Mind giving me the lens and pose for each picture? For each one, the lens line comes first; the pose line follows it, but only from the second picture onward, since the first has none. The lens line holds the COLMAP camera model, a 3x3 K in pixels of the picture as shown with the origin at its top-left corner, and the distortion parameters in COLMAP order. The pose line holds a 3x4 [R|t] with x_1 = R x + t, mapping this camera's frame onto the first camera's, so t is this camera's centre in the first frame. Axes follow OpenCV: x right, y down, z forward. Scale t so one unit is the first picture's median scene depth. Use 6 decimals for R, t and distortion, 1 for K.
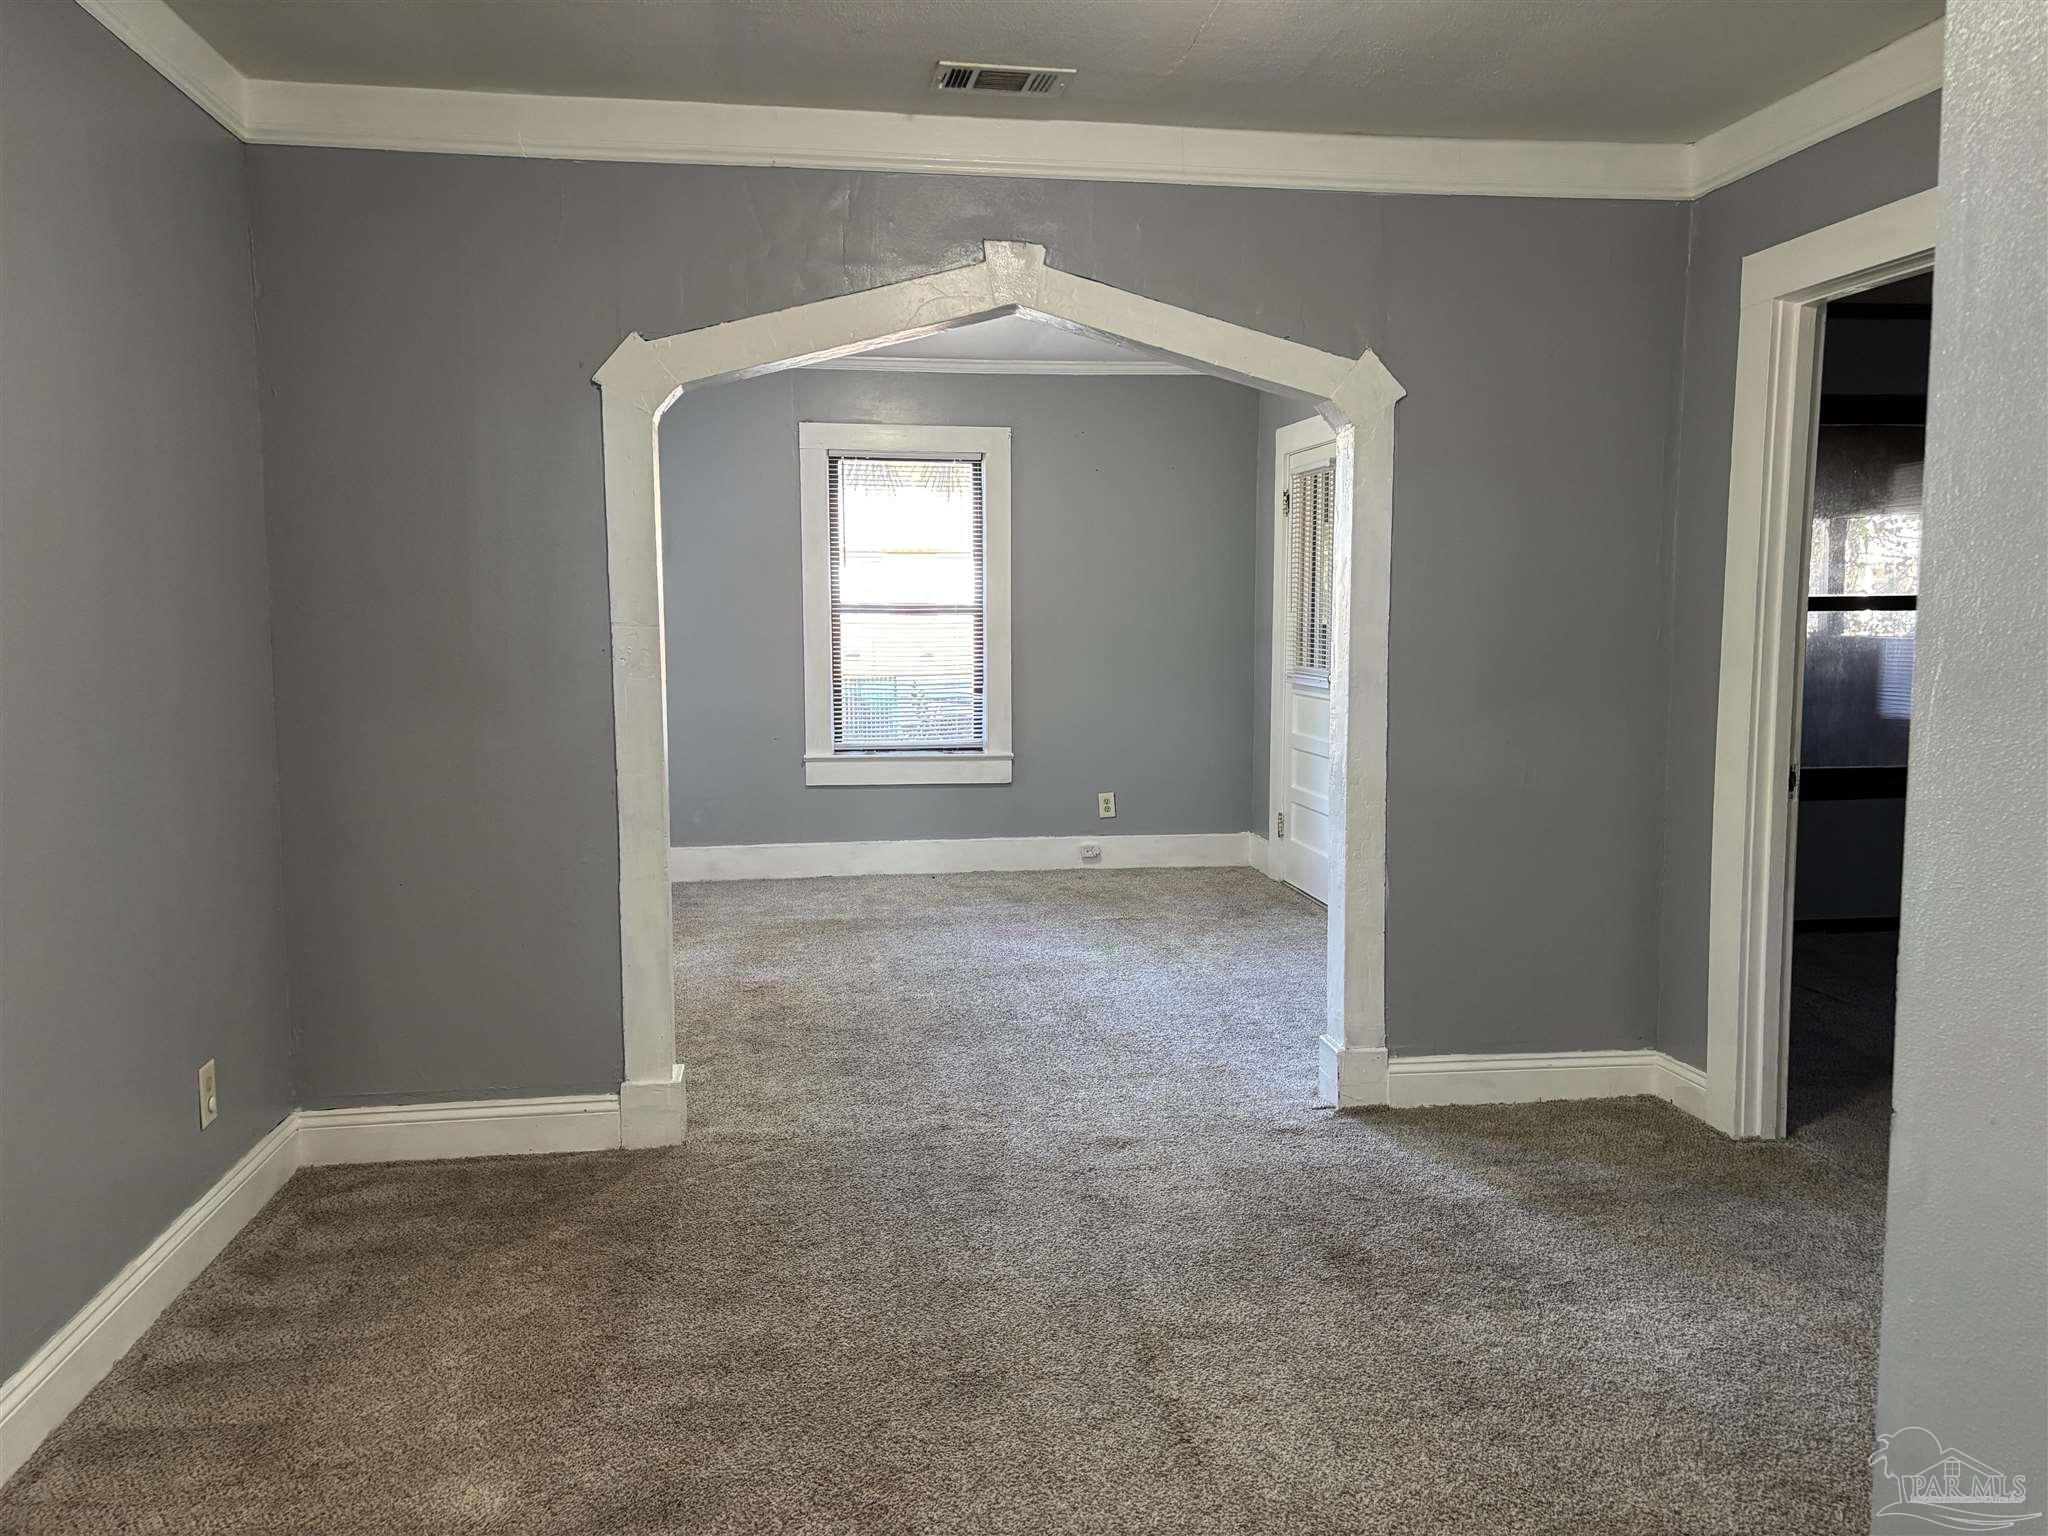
lens RADIAL K [[1532.0, 0, 1035.3], [0, 1532.0, 770.6], [0, 0, 1]] dist [0.079601, -0.001773]
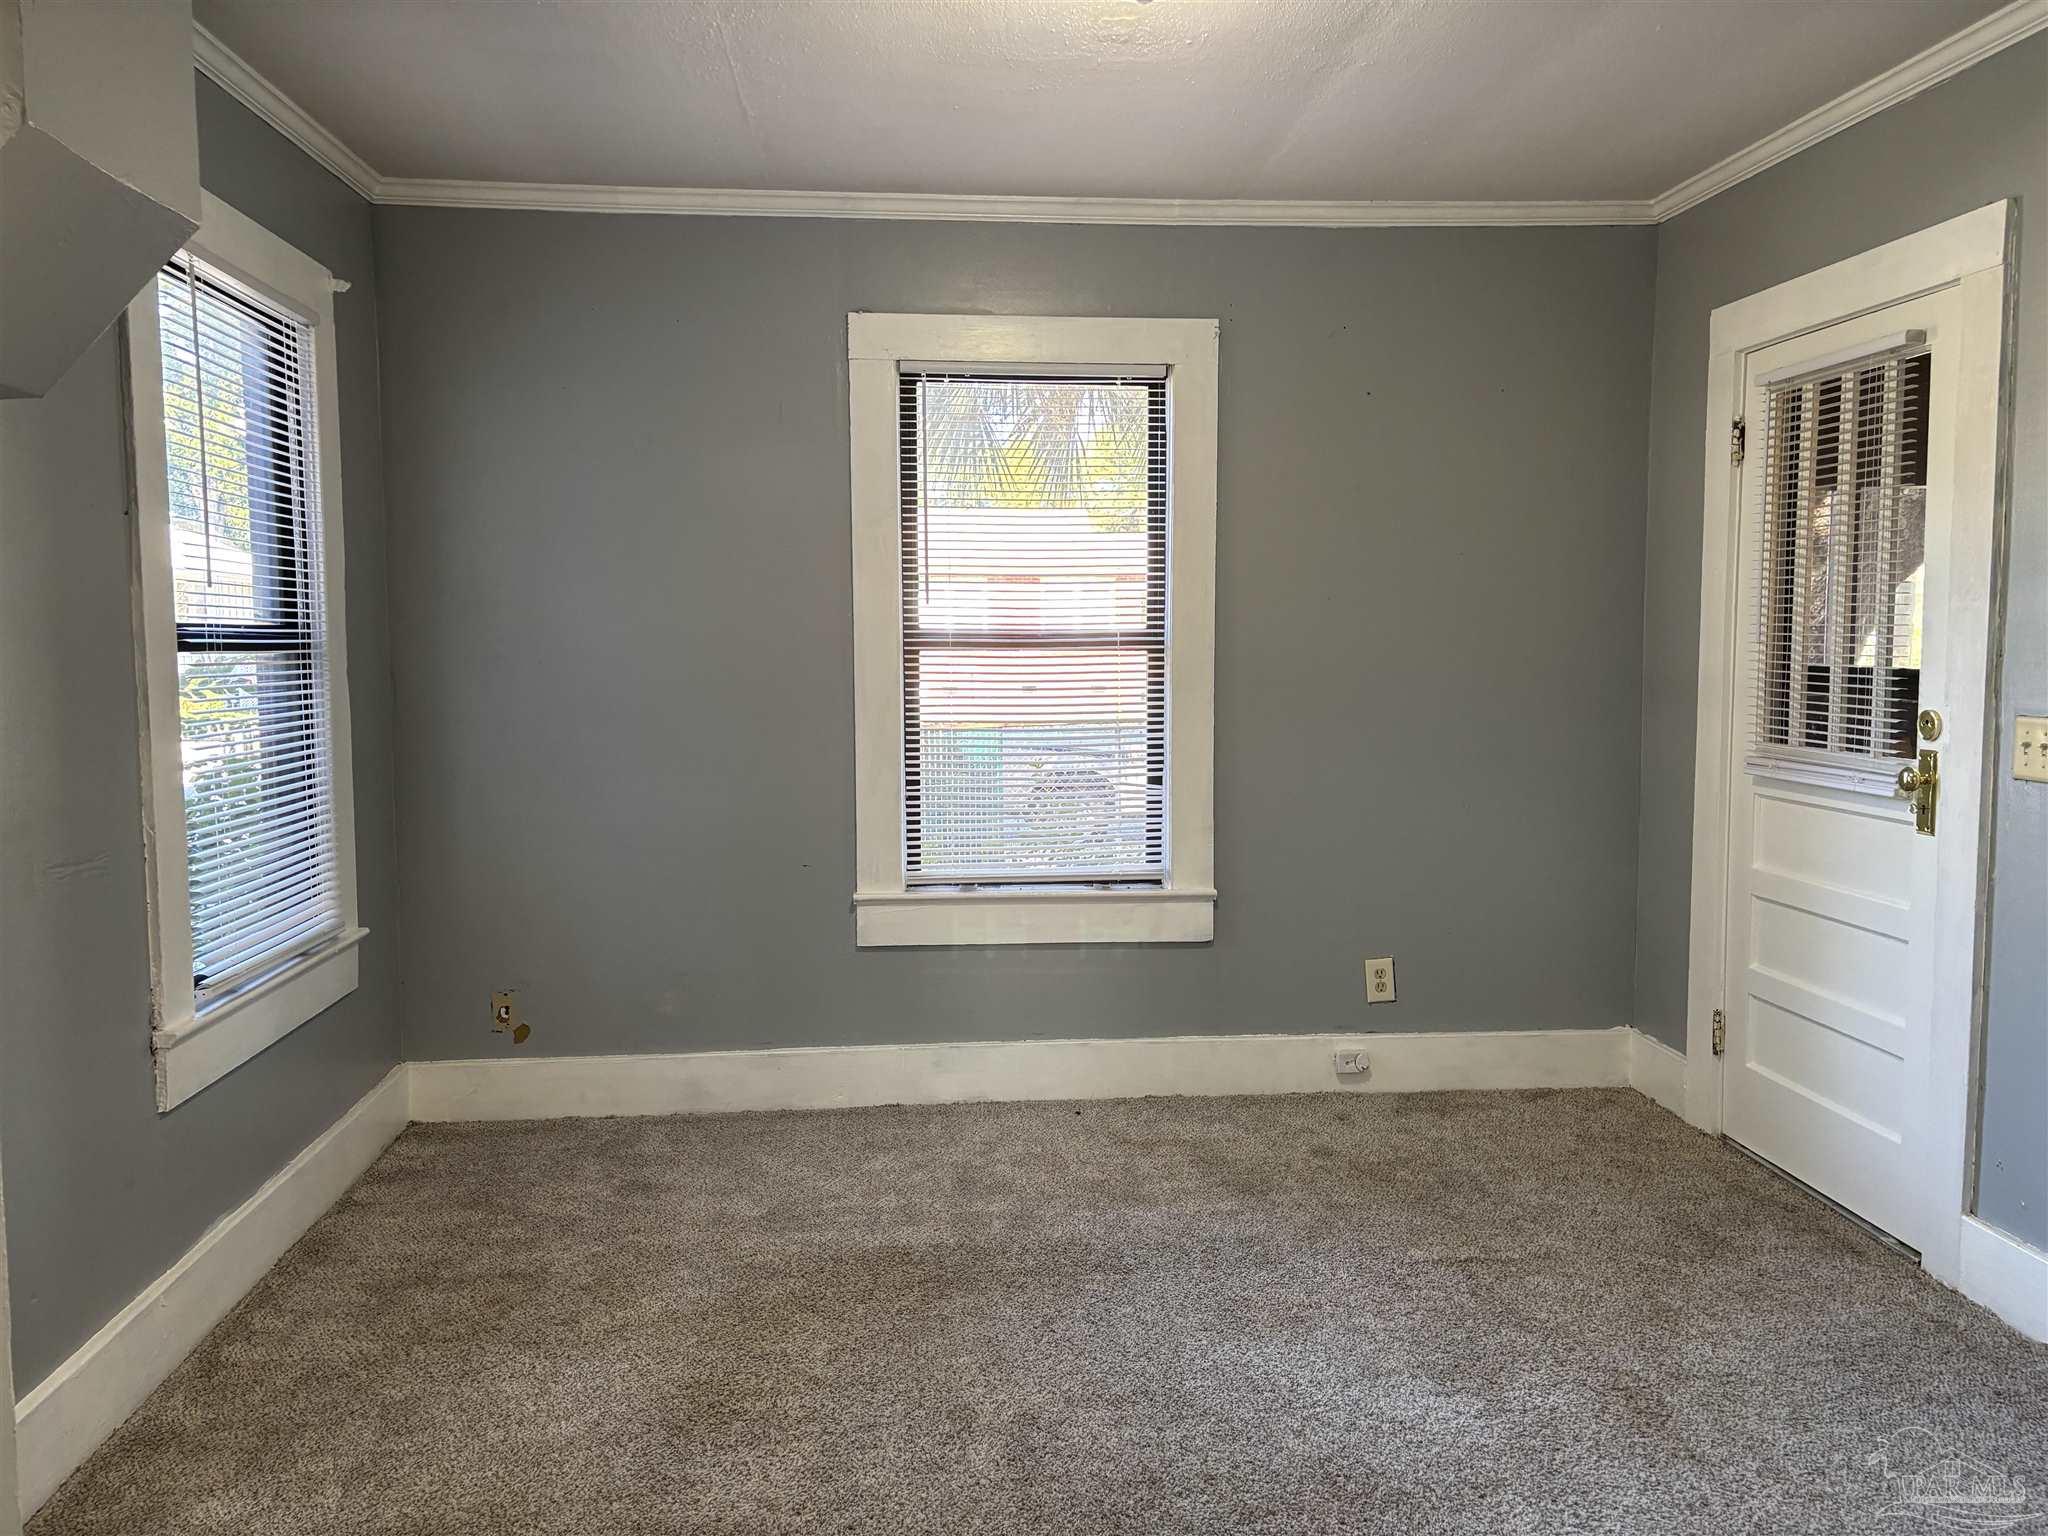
lens RADIAL K [[1532.0, 0, 1014.7], [0, 1532.0, 768.8], [0, 0, 1]] dist [0.079601, -0.001773]
pose [[0.997179, 0.003354, -0.074983, -0.047464], [-0.004421, 0.999891, -0.014070, -0.048895], [0.074928, 0.014362, 0.997086, 0.427527]]
